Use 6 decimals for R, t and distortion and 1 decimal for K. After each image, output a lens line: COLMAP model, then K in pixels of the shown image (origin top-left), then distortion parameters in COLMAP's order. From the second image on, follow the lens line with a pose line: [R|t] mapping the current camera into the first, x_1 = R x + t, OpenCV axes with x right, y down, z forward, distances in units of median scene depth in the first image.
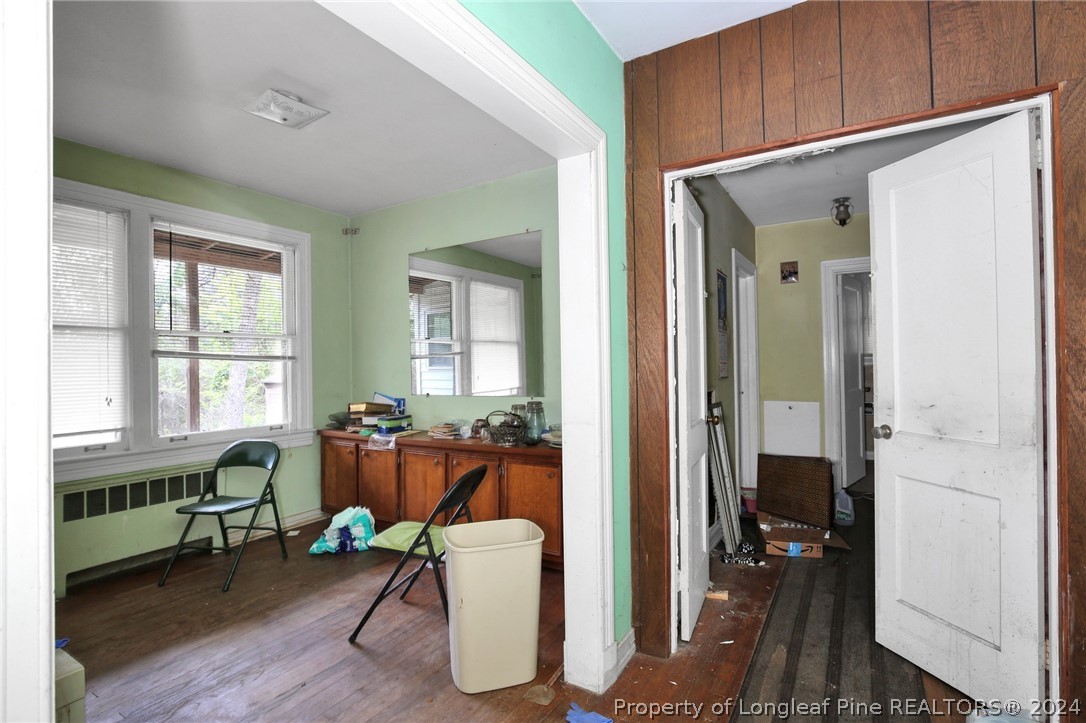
lens RADIAL K [[525.7, 0, 541.3], [0, 525.7, 363.3], [0, 0, 1]] dist [-0.012271, -0.001898]
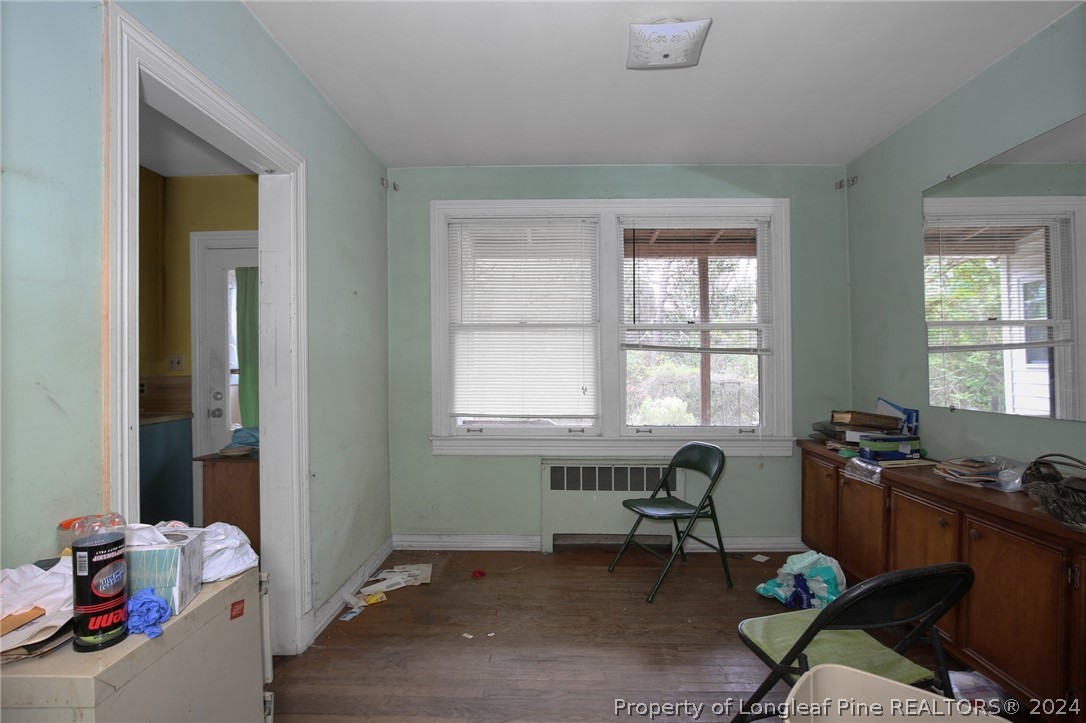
lens RADIAL K [[525.7, 0, 544.2], [0, 525.7, 357.2], [0, 0, 1]] dist [-0.012271, -0.001898]
pose [[0.504879, 0.004403, -0.863179, 0.081046], [-0.003901, 0.999988, 0.002820, -0.000140], [0.863181, 0.001943, 0.504891, 0.289976]]
